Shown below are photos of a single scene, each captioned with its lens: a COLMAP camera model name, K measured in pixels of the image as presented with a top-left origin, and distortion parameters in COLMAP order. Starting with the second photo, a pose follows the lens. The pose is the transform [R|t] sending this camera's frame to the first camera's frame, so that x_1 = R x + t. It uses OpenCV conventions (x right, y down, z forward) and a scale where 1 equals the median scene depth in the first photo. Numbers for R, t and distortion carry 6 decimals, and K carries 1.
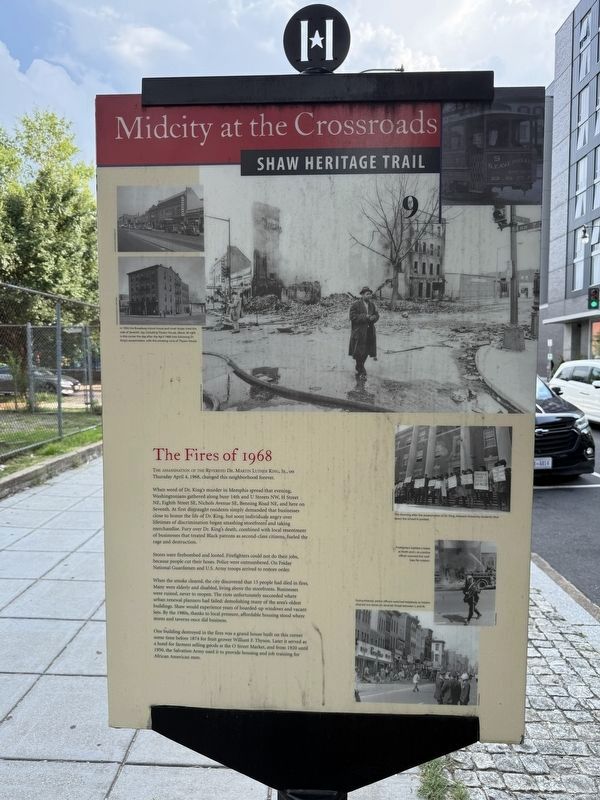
lens RADIAL K [[563.7, 0, 293.6], [0, 563.7, 395.3], [0, 0, 1]] dist [0.052717, -0.116532]
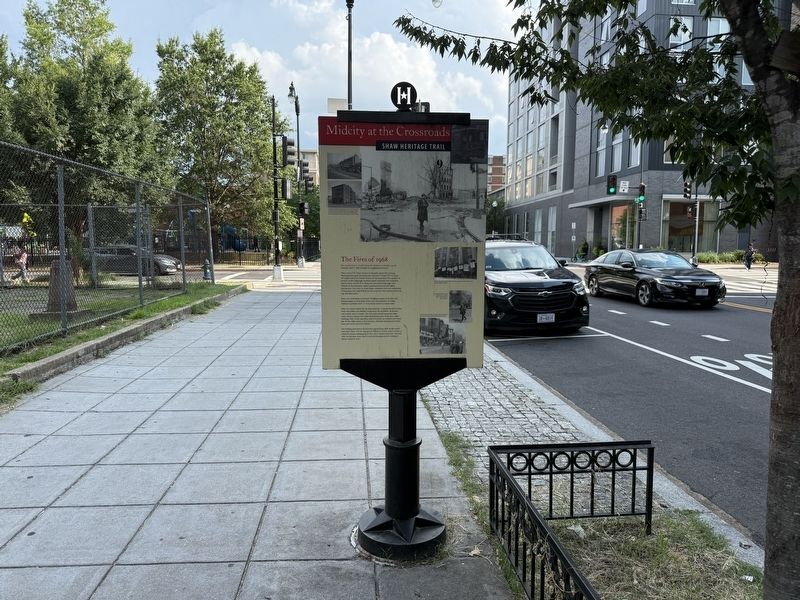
lens RADIAL K [[563.7, 0, 400.0], [0, 563.7, 300.0], [0, 0, 1]] dist [0.052717, -0.116532]
pose [[0.993030, -0.010804, 0.117365, -0.286041], [0.006229, 0.999209, 0.039276, 0.192374], [-0.117697, -0.038271, 0.992312, -1.567602]]
